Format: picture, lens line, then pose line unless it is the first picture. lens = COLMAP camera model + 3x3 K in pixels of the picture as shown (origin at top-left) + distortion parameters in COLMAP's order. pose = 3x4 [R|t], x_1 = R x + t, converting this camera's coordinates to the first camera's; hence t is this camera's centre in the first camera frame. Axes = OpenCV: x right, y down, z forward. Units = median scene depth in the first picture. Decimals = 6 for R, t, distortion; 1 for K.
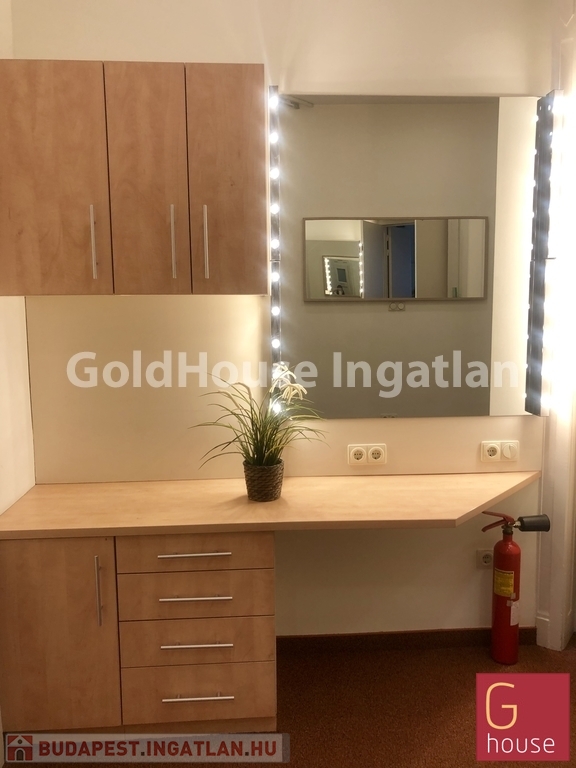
lens RADIAL K [[628.0, 0, 285.4], [0, 628.0, 382.1], [0, 0, 1]] dist [0.101310, -0.186166]
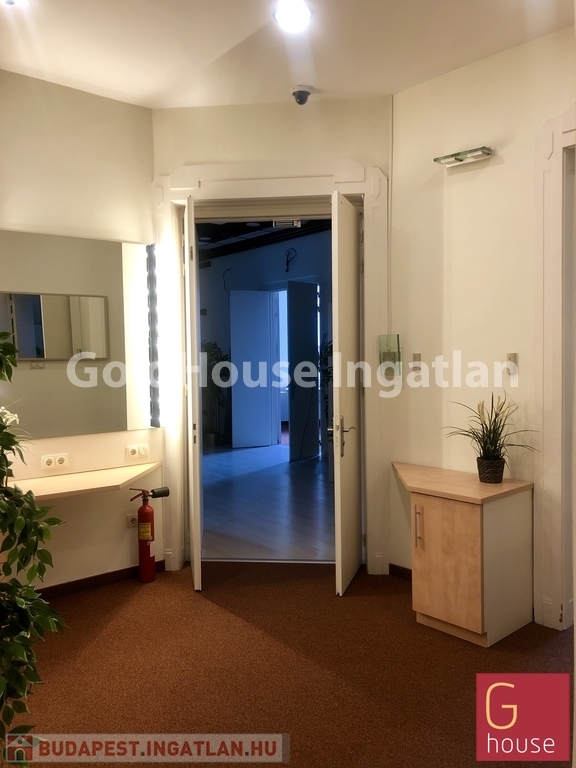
lens RADIAL K [[628.0, 0, 285.4], [0, 628.0, 382.1], [0, 0, 1]] dist [0.101310, -0.186166]
pose [[0.817018, -0.028423, 0.575911, -0.285782], [0.082208, 0.994323, -0.067550, 0.072916], [-0.570722, 0.102534, 0.814717, -0.565943]]
